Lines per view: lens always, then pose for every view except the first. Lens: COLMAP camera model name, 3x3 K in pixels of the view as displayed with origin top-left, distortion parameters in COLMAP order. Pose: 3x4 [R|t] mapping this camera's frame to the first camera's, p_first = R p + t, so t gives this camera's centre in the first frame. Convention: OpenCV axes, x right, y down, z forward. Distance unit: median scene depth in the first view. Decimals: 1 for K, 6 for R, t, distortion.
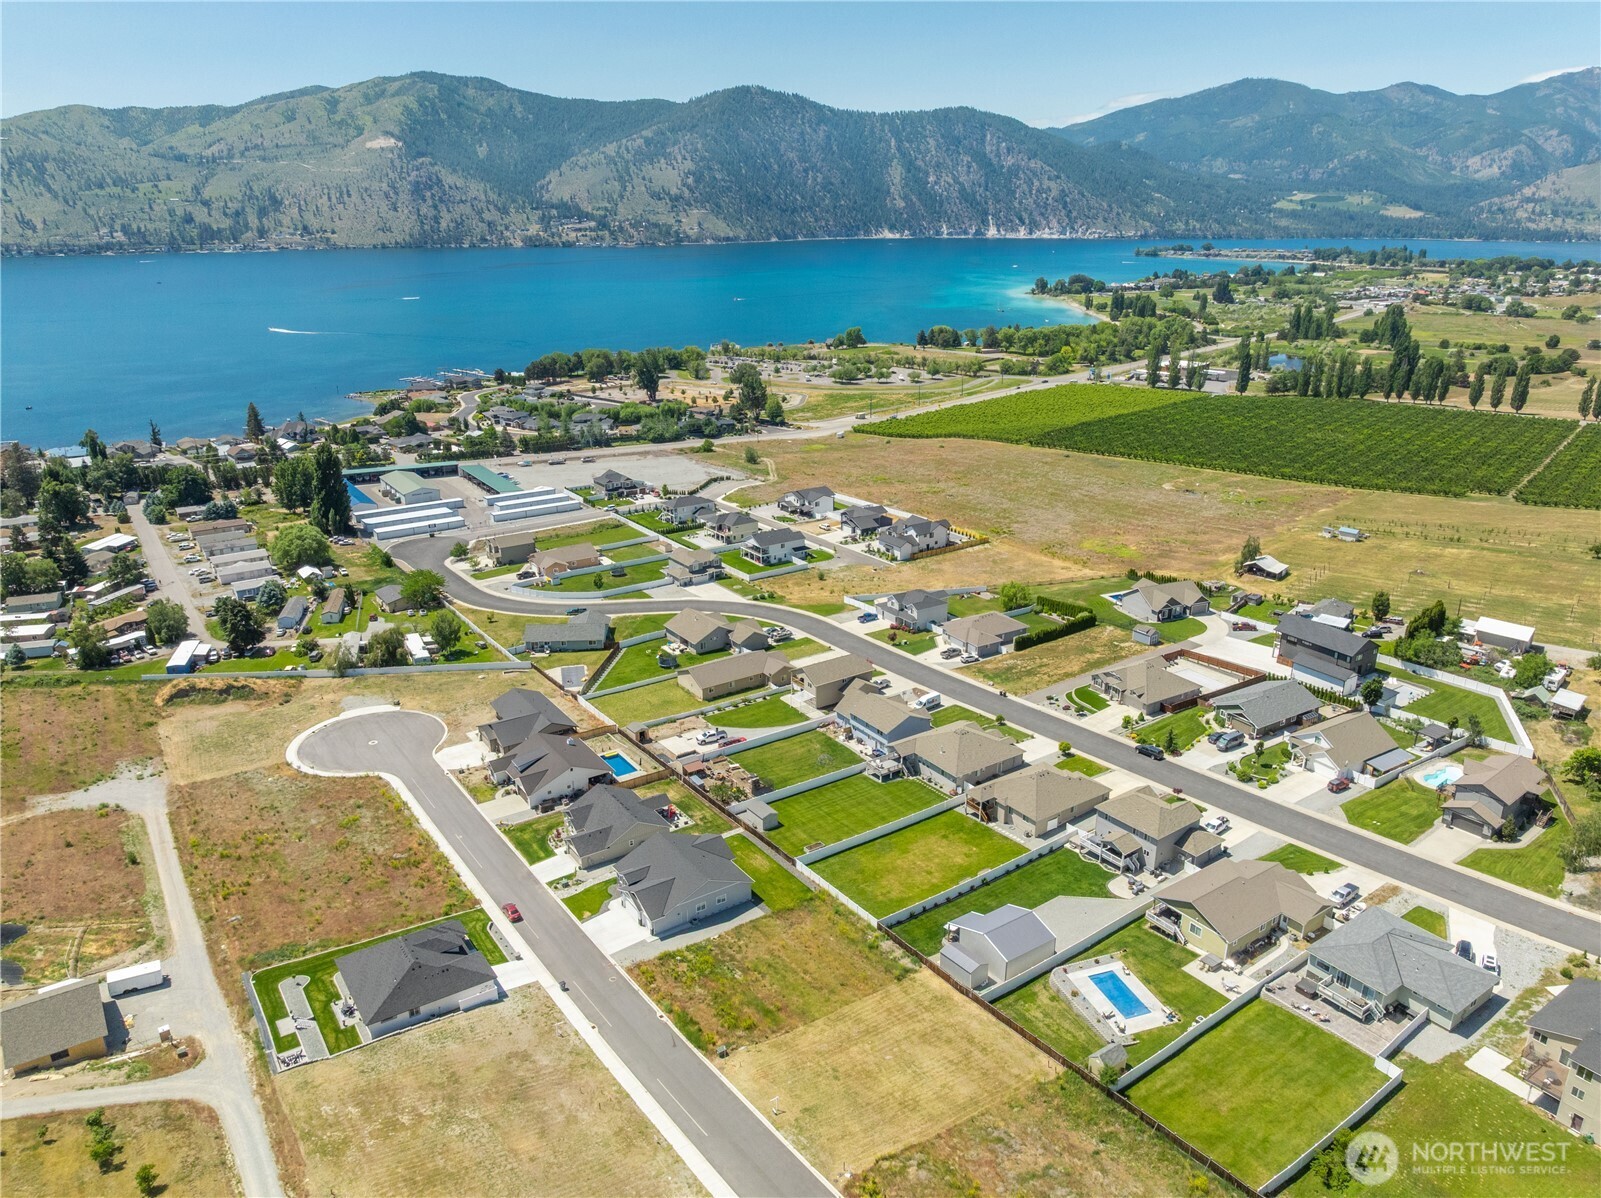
lens RADIAL K [[1128.5, 0, 802.9], [0, 1128.5, 601.9], [0, 0, 1]] dist [-0.045335, 0.012363]
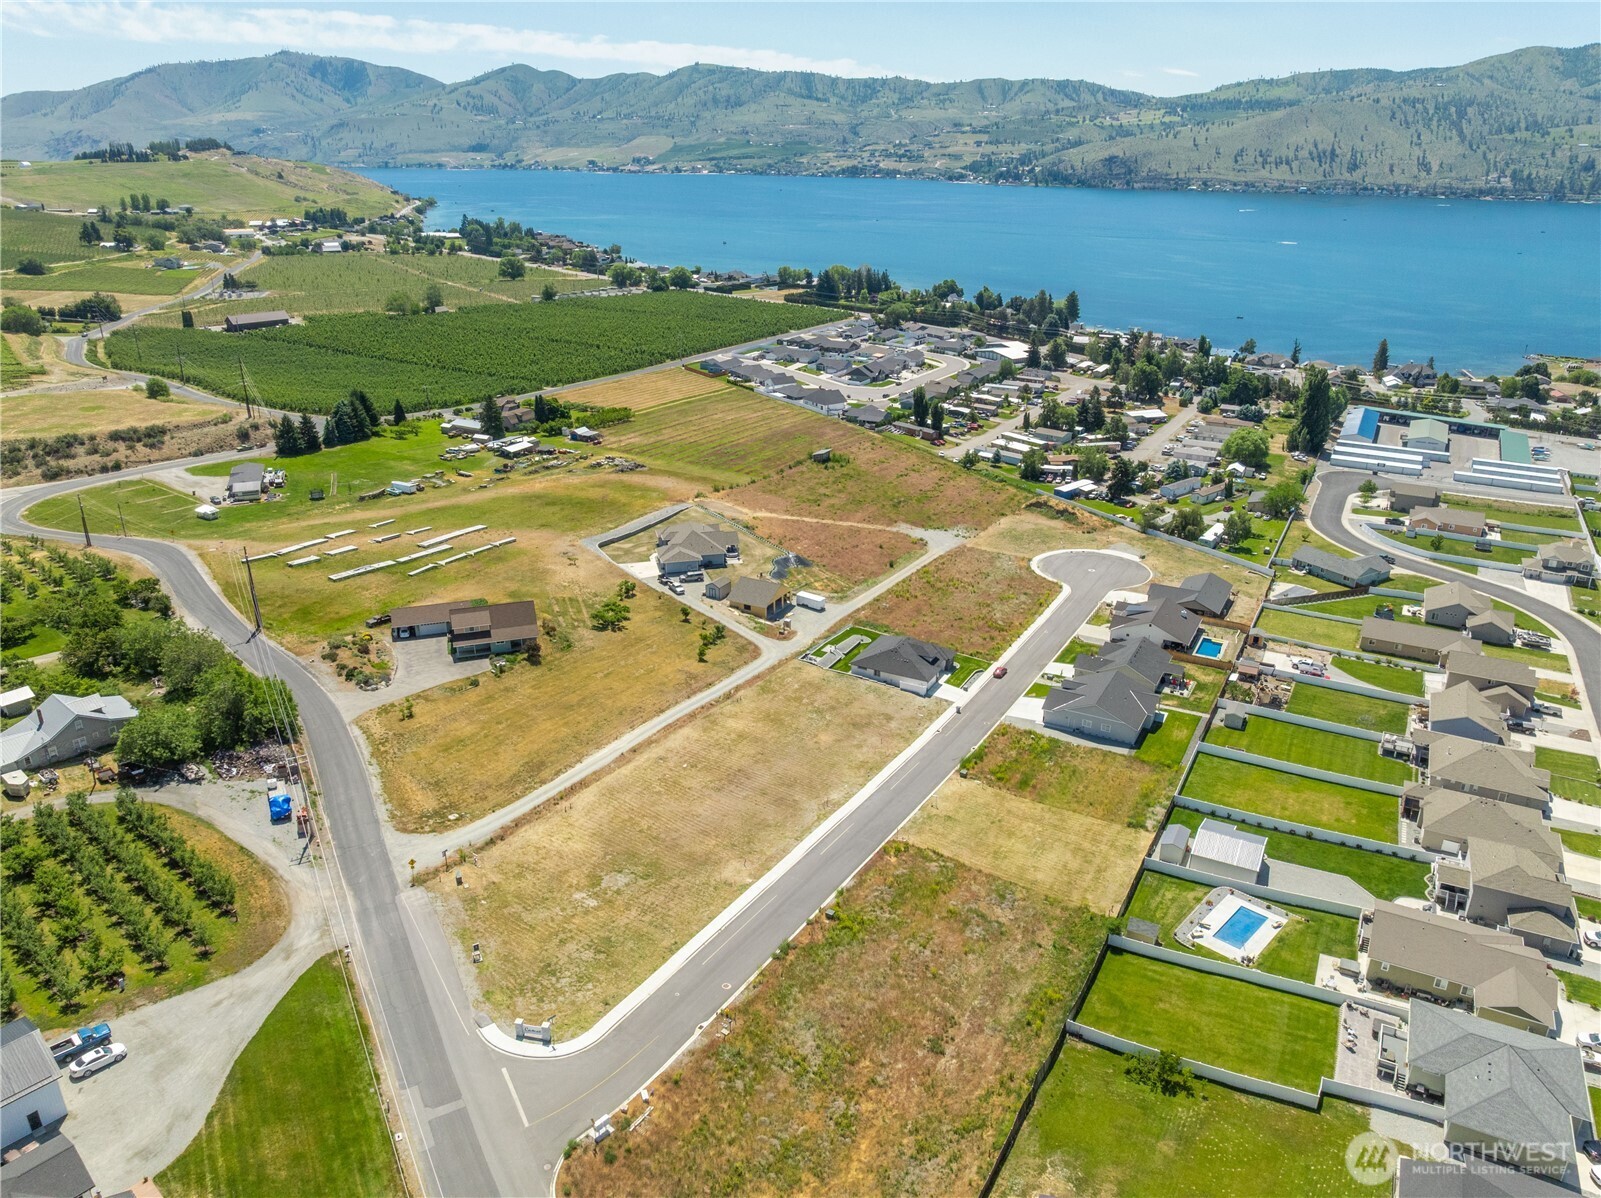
lens RADIAL K [[1128.5, 0, 802.9], [0, 1128.5, 601.9], [0, 0, 1]] dist [-0.045335, 0.012363]
pose [[0.456967, 0.336530, -0.823364, 0.393123], [-0.300012, 0.929737, 0.213500, -0.012214], [0.837361, 0.149457, 0.525822, 0.036170]]
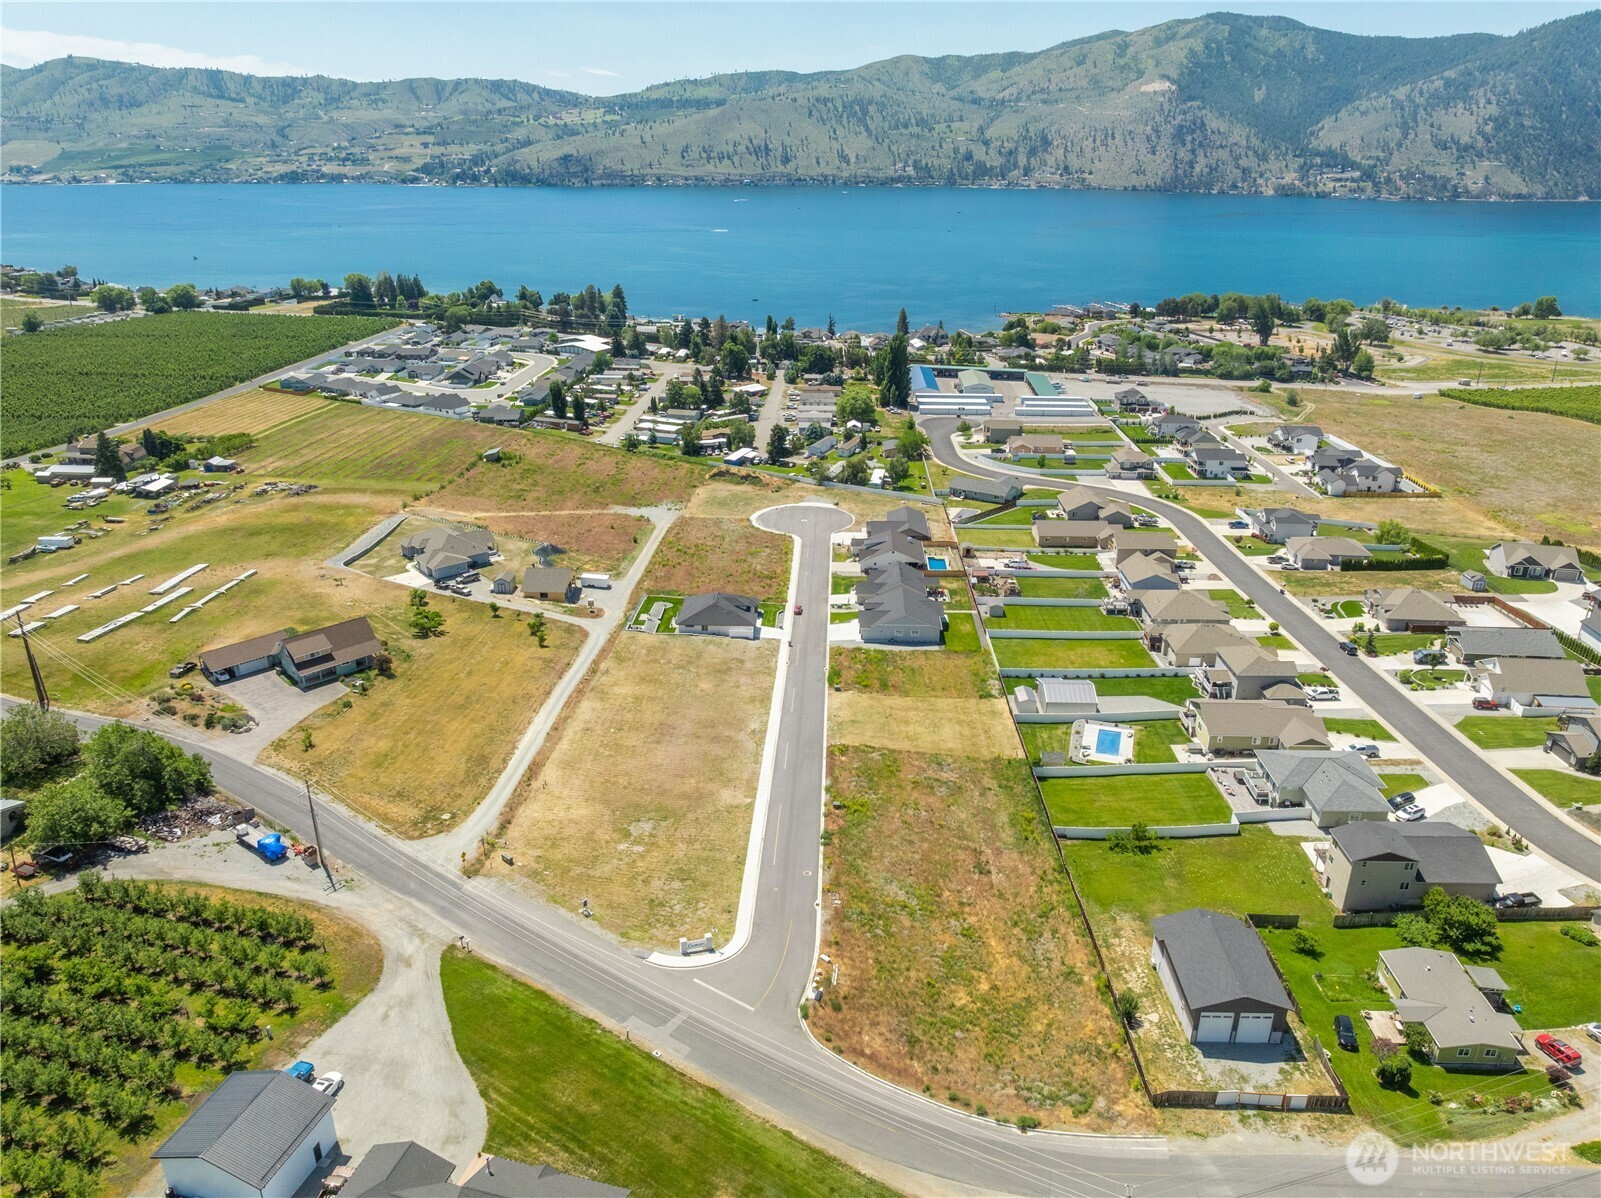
lens RADIAL K [[1128.5, 0, 802.9], [0, 1128.5, 601.9], [0, 0, 1]] dist [-0.045335, 0.012363]
pose [[0.804990, 0.224821, -0.549042, 0.321061], [-0.200362, 0.974069, 0.105095, 0.055083], [0.558432, 0.025407, 0.829161, -0.152178]]
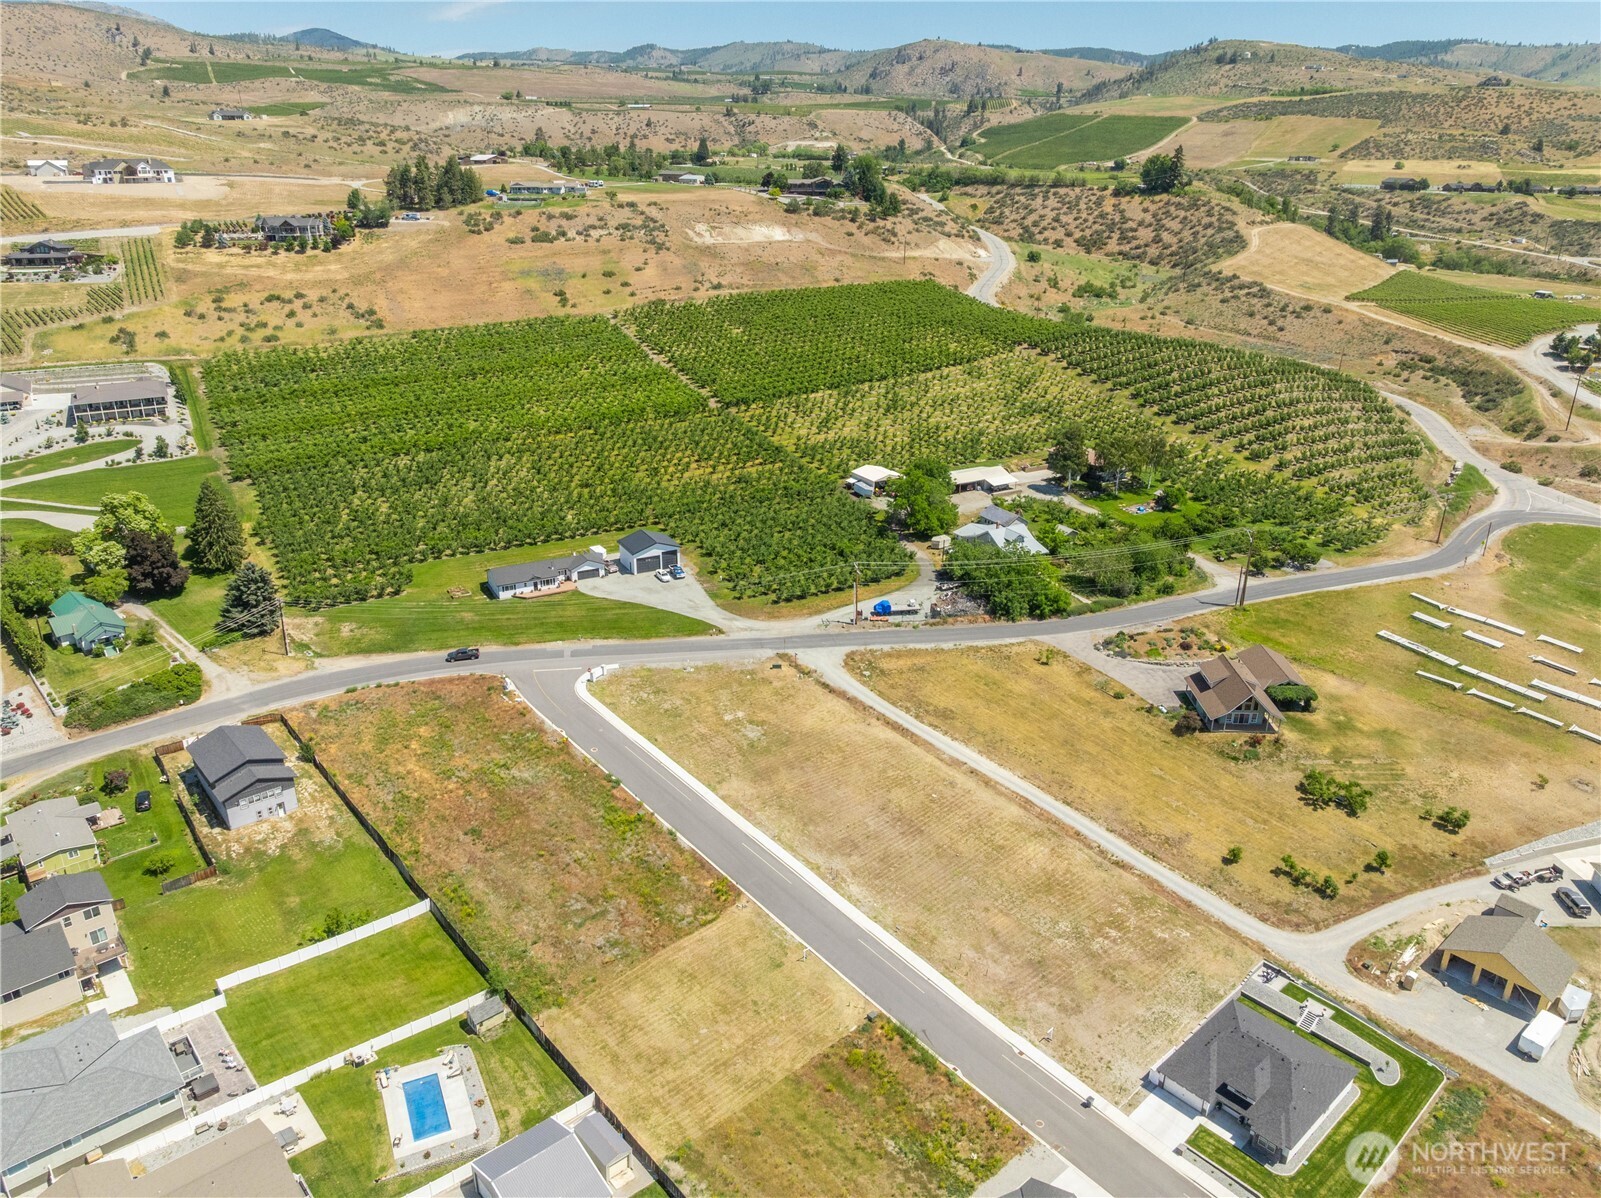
lens RADIAL K [[1131.5, 0, 803.2], [0, 1131.5, 600.8], [0, 0, 1]] dist [-0.053190, 0.025748]
pose [[-0.992287, 0.035348, -0.118816, 0.040950], [-0.052175, 0.750356, 0.658971, -0.231849], [0.112447, 0.660088, -0.742725, 0.652793]]
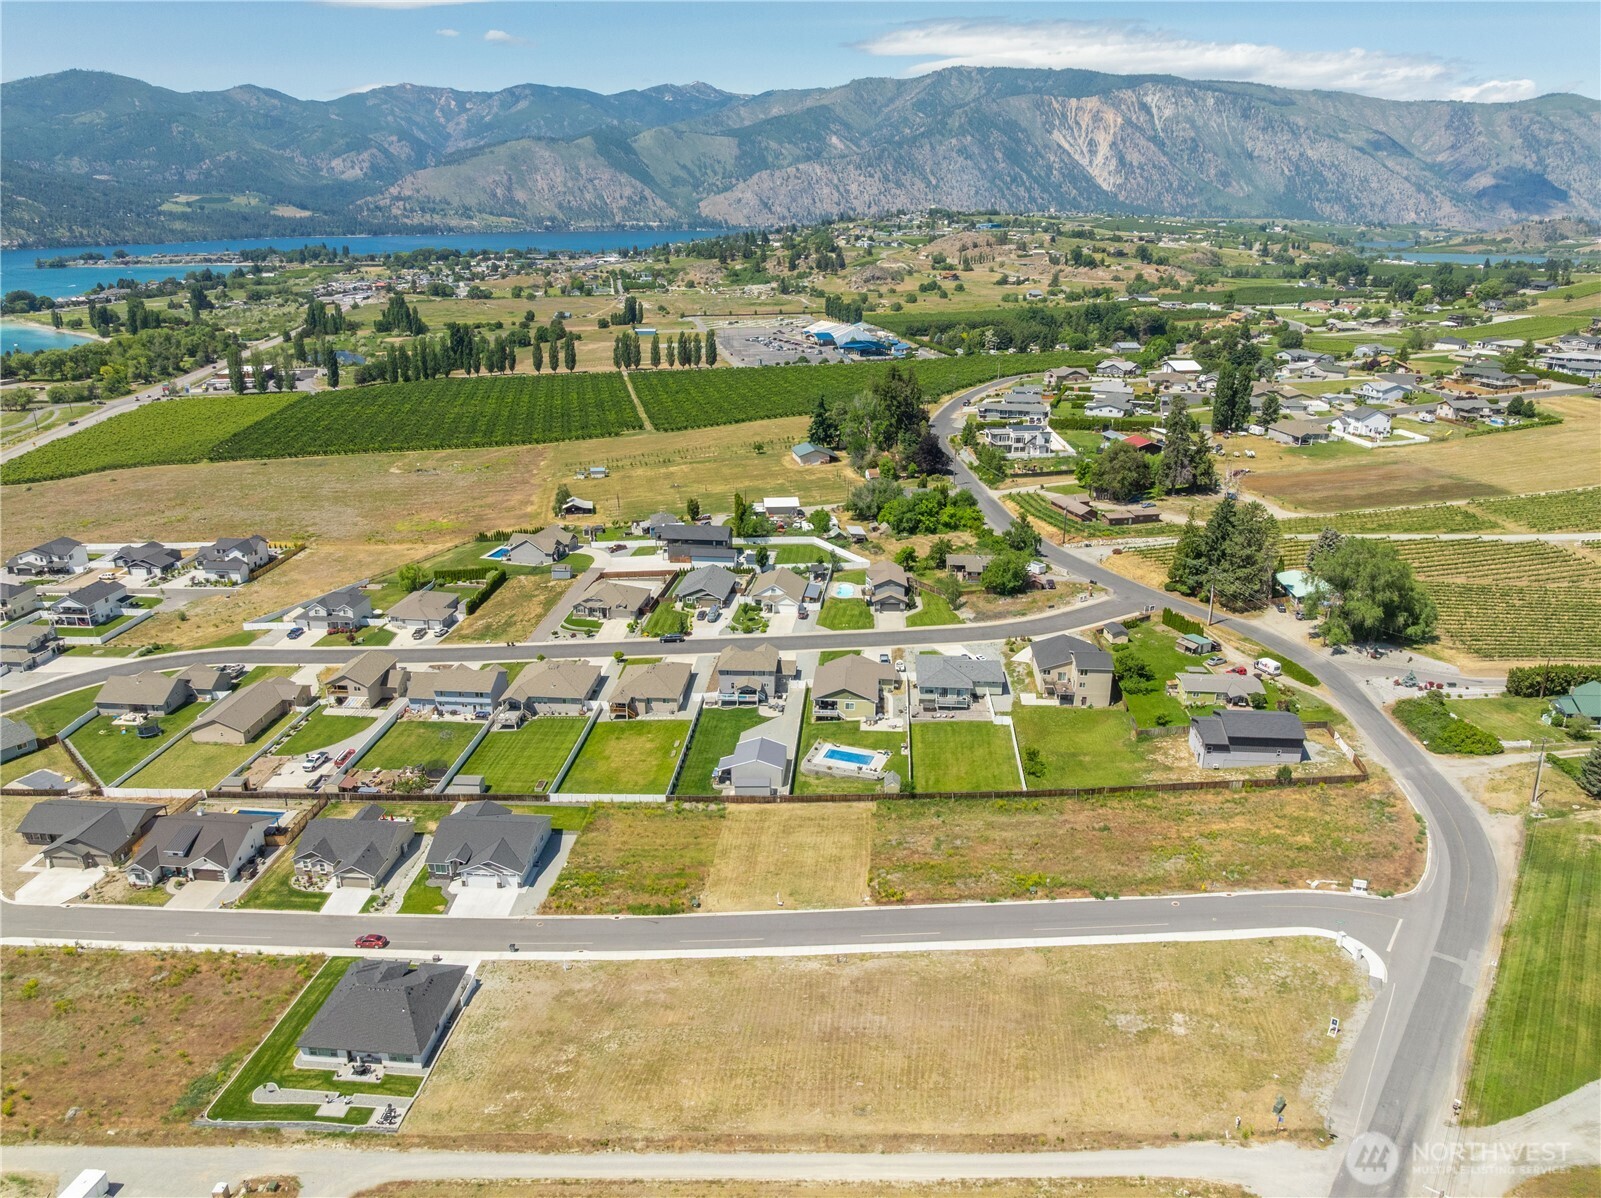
lens RADIAL K [[1128.5, 0, 802.9], [0, 1128.5, 601.9], [0, 0, 1]] dist [-0.045335, 0.012363]
pose [[0.624223, -0.256686, 0.737874, -0.357070], [0.257130, 0.959364, 0.116211, -0.010683], [-0.737719, 0.117188, 0.664859, 0.028771]]
